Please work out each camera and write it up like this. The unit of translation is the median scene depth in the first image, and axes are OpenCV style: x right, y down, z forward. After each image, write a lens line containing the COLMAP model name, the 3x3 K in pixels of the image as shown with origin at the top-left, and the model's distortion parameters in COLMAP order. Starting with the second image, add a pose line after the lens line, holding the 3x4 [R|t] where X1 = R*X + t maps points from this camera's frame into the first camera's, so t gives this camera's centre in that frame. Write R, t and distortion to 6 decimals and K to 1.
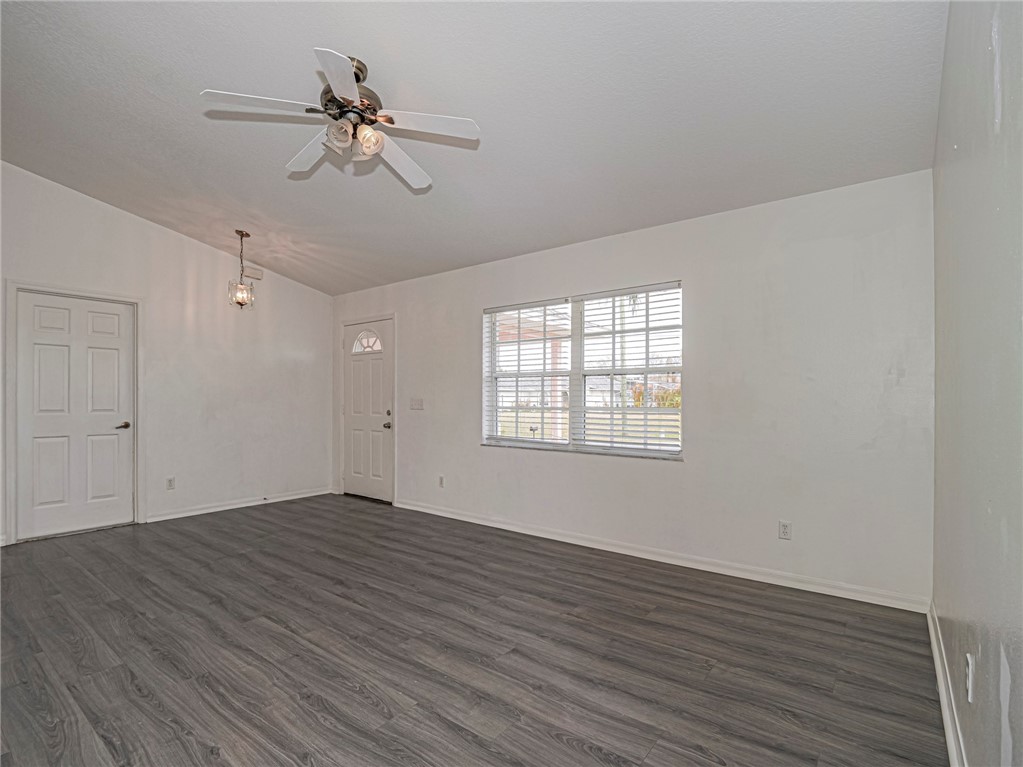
lens RADIAL K [[499.8, 0, 501.6], [0, 499.8, 400.0], [0, 0, 1]] dist [-0.011563, -0.000089]
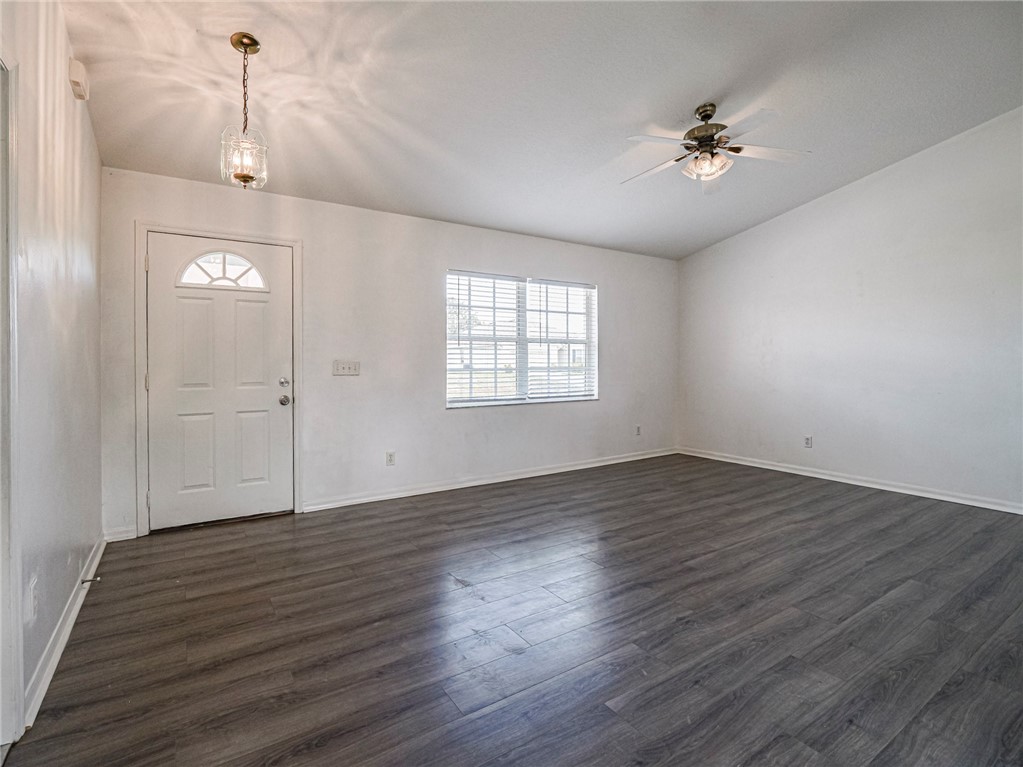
lens RADIAL K [[499.8, 0, 509.0], [0, 499.8, 361.6], [0, 0, 1]] dist [-0.011563, -0.000089]
pose [[0.312222, -0.004806, 0.949997, -1.114415], [0.002625, 0.999988, 0.004196, -0.005885], [-0.950006, 0.001184, 0.312231, 0.699231]]
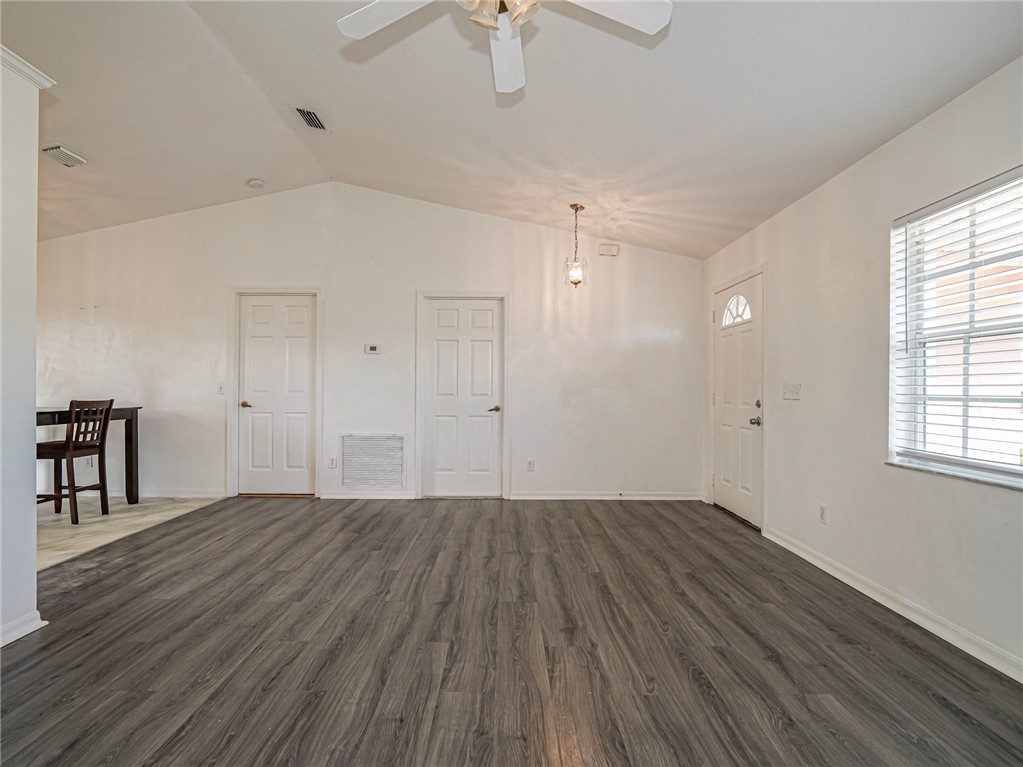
lens RADIAL K [[499.8, 0, 507.5], [0, 499.8, 388.5], [0, 0, 1]] dist [-0.011563, -0.000089]
pose [[0.626395, 0.001158, -0.779505, 0.153275], [-0.005979, 0.999977, -0.003318, 0.011704], [0.779483, 0.006739, 0.626388, 0.379956]]
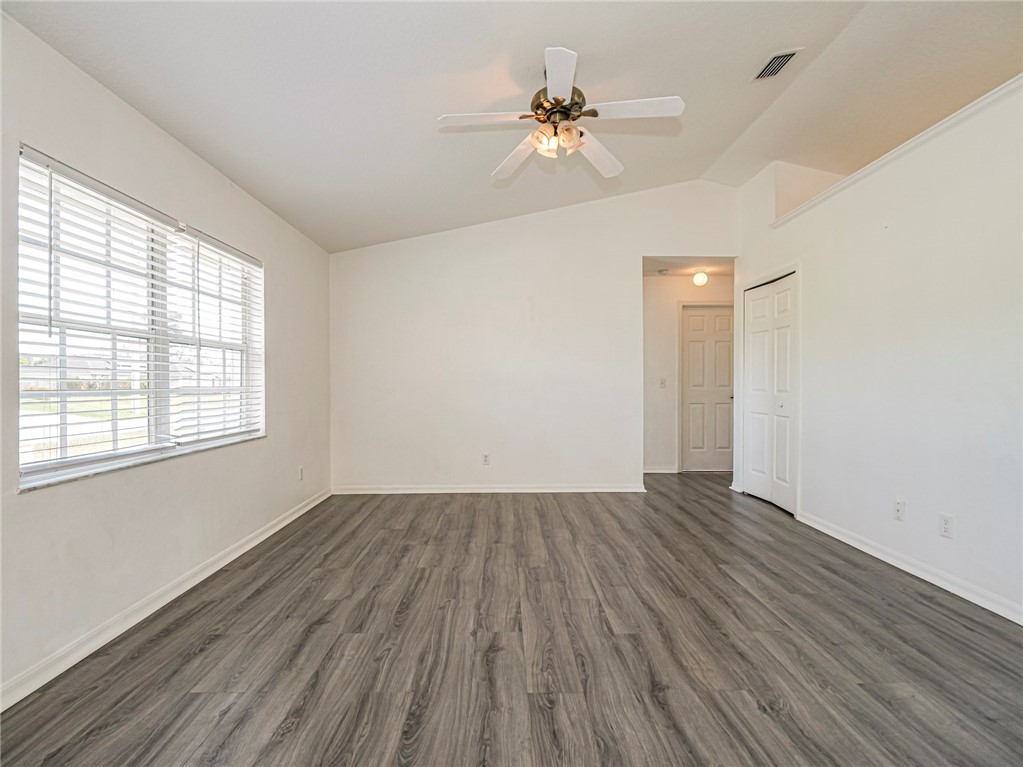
lens RADIAL K [[499.8, 0, 513.5], [0, 499.8, 381.5], [0, 0, 1]] dist [-0.011563, -0.000089]
pose [[-0.638505, -0.000178, 0.769617, -0.698481], [0.000957, 0.999999, 0.001025, 0.005055], [-0.769617, 0.001391, -0.638505, 1.144068]]
